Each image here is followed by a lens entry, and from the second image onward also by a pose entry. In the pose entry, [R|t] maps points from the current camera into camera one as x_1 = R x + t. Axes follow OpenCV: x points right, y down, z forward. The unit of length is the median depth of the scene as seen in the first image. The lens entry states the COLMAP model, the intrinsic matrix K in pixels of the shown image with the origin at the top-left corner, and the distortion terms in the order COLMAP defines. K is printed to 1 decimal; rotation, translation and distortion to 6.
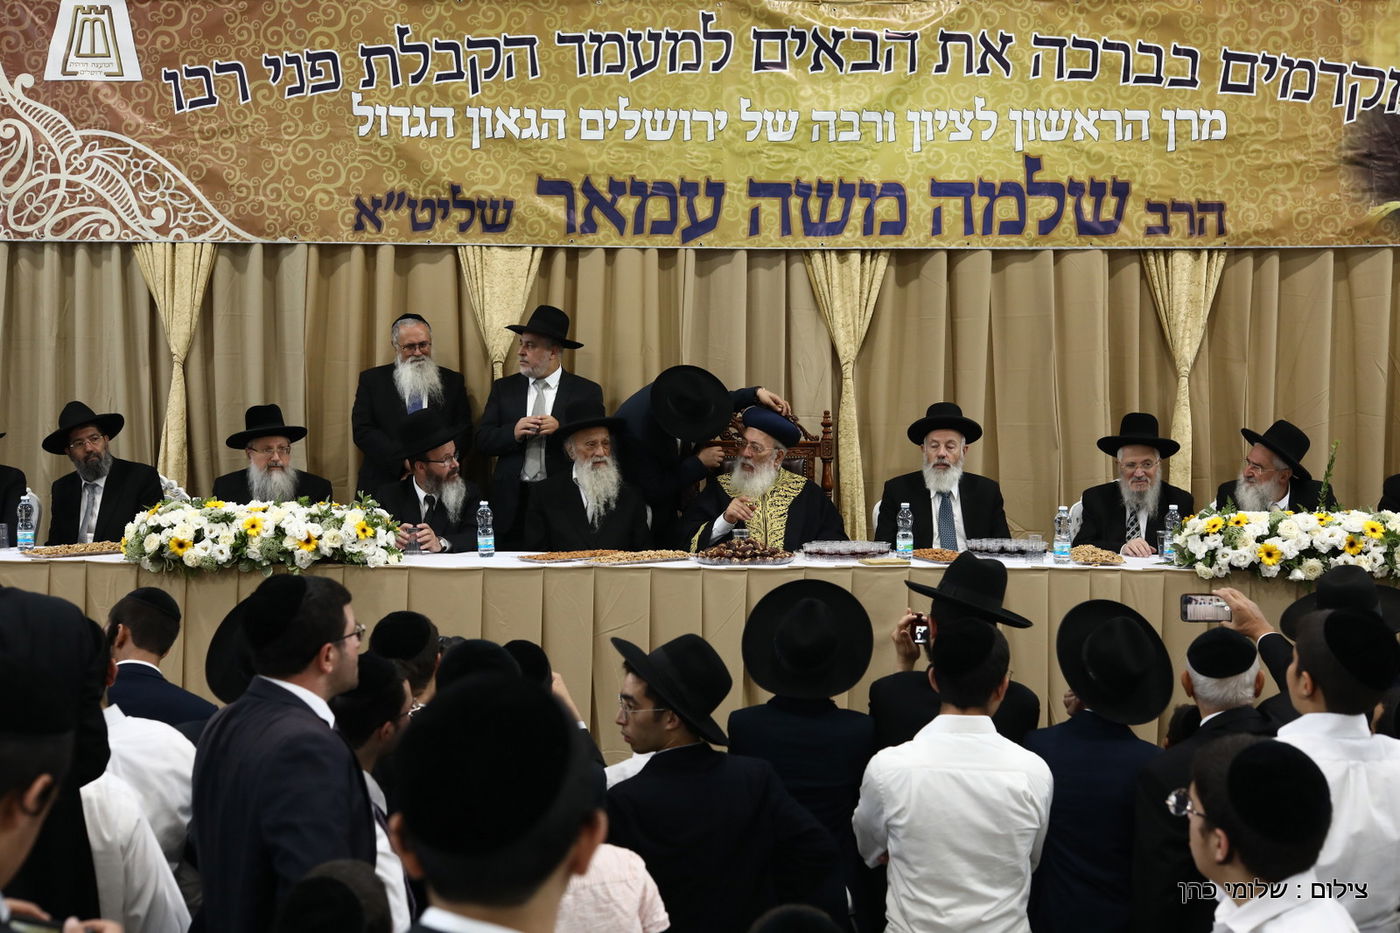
lens RADIAL K [[1925.9, 0, 700.0], [0, 1925.9, 466.5], [0, 0, 1]] dist [0.009283, -0.012977]
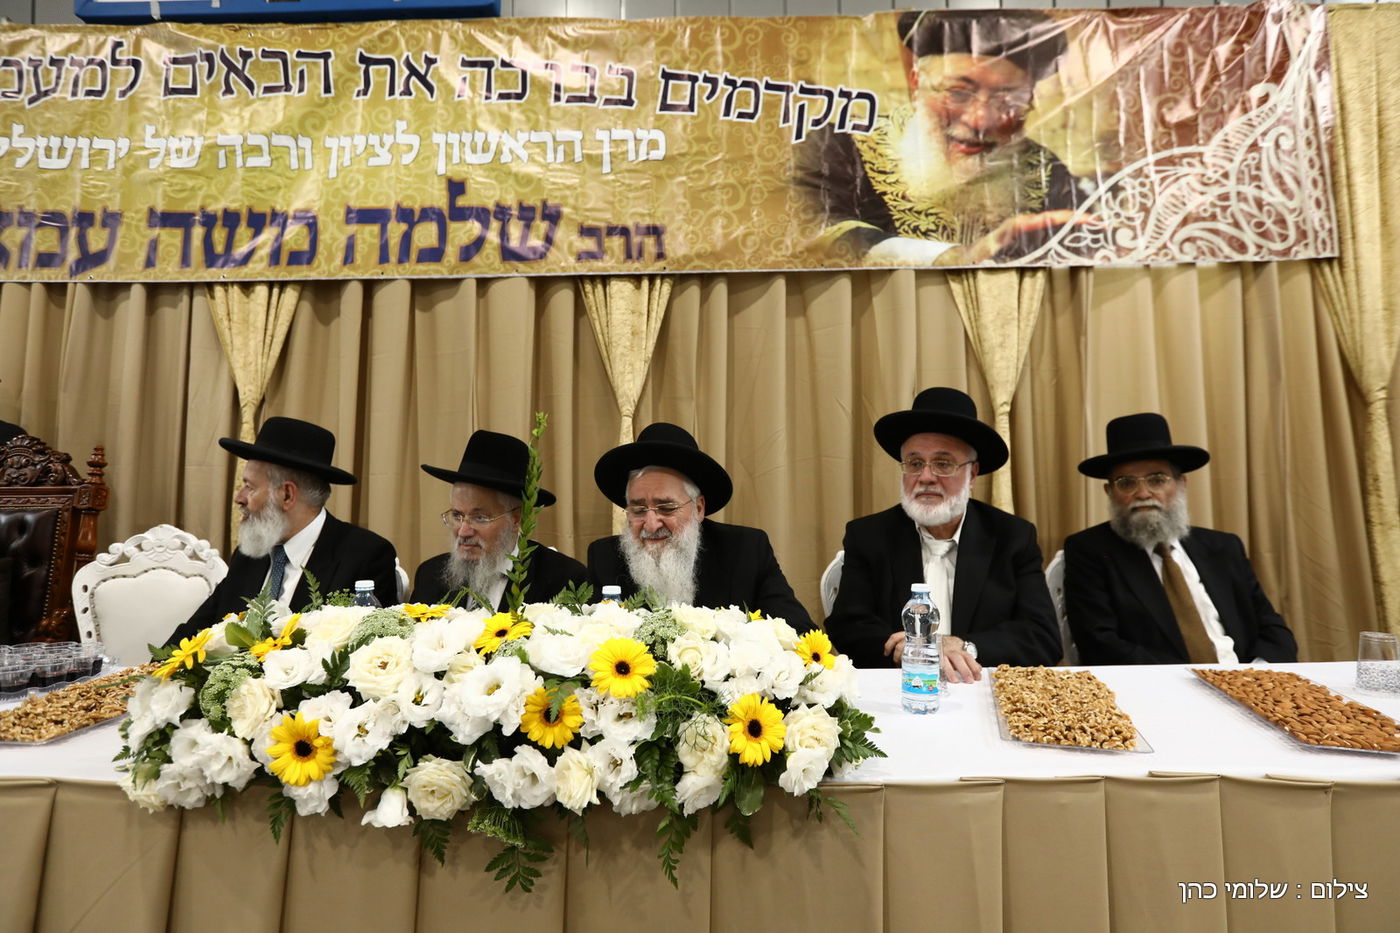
lens RADIAL K [[731.9, 0, 700.0], [0, 731.9, 466.5], [0, 0, 1]] dist [-0.055813, 0.026469]
pose [[0.999385, -0.009900, 0.033650, 0.274843], [0.012953, 0.995697, -0.091754, 0.007425], [-0.032597, 0.092133, 0.995213, 0.666060]]
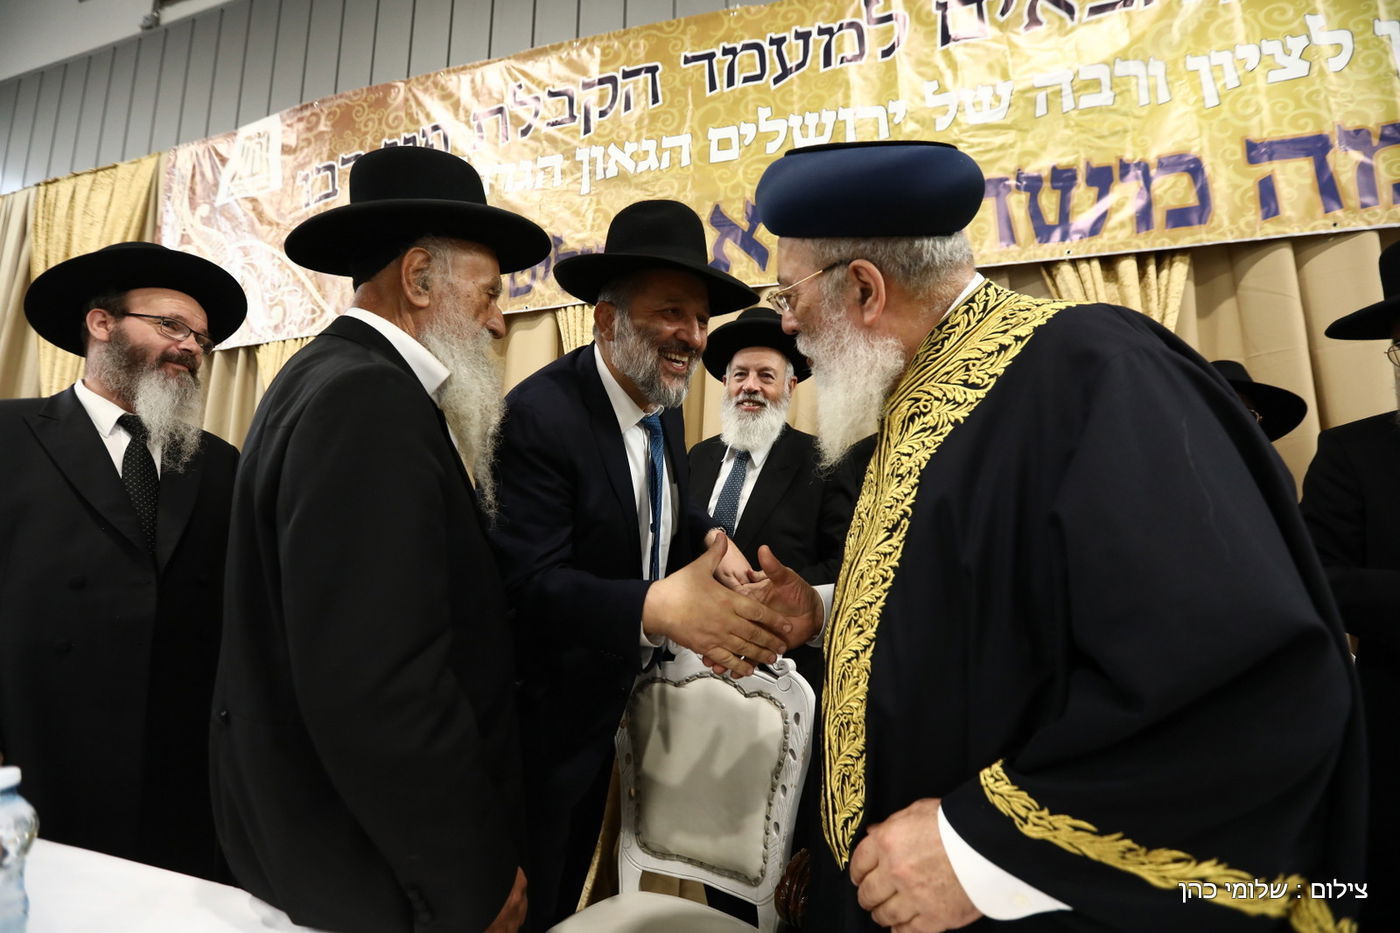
lens RADIAL K [[632.9, 0, 700.0], [0, 632.9, 466.5], [0, 0, 1]] dist [-0.043678, 0.013610]
pose [[0.969163, -0.032197, -0.244308, -0.008129], [-0.013653, 0.982889, -0.183694, -0.003907], [0.246042, 0.181366, 0.952140, 0.782639]]
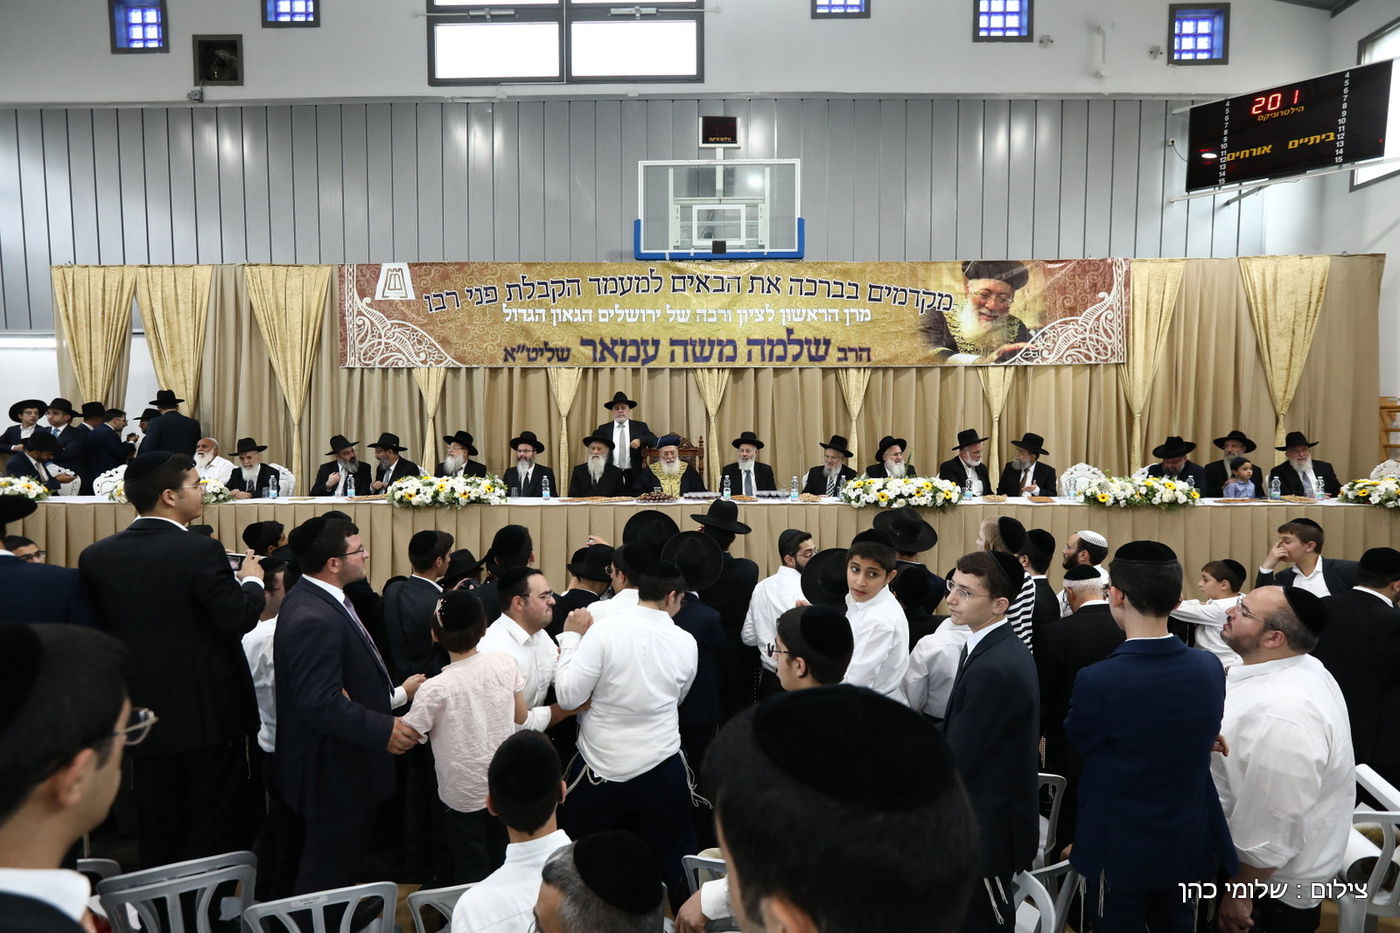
lens RADIAL K [[738.2, 0, 700.0], [0, 738.2, 466.5], [0, 0, 1]] dist [-0.064101, 0.000510]
pose [[0.999944, -0.005976, 0.008710, 0.053375], [0.005889, 0.999933, 0.009931, -0.000730], [-0.008769, -0.009880, 0.999913, 0.094954]]
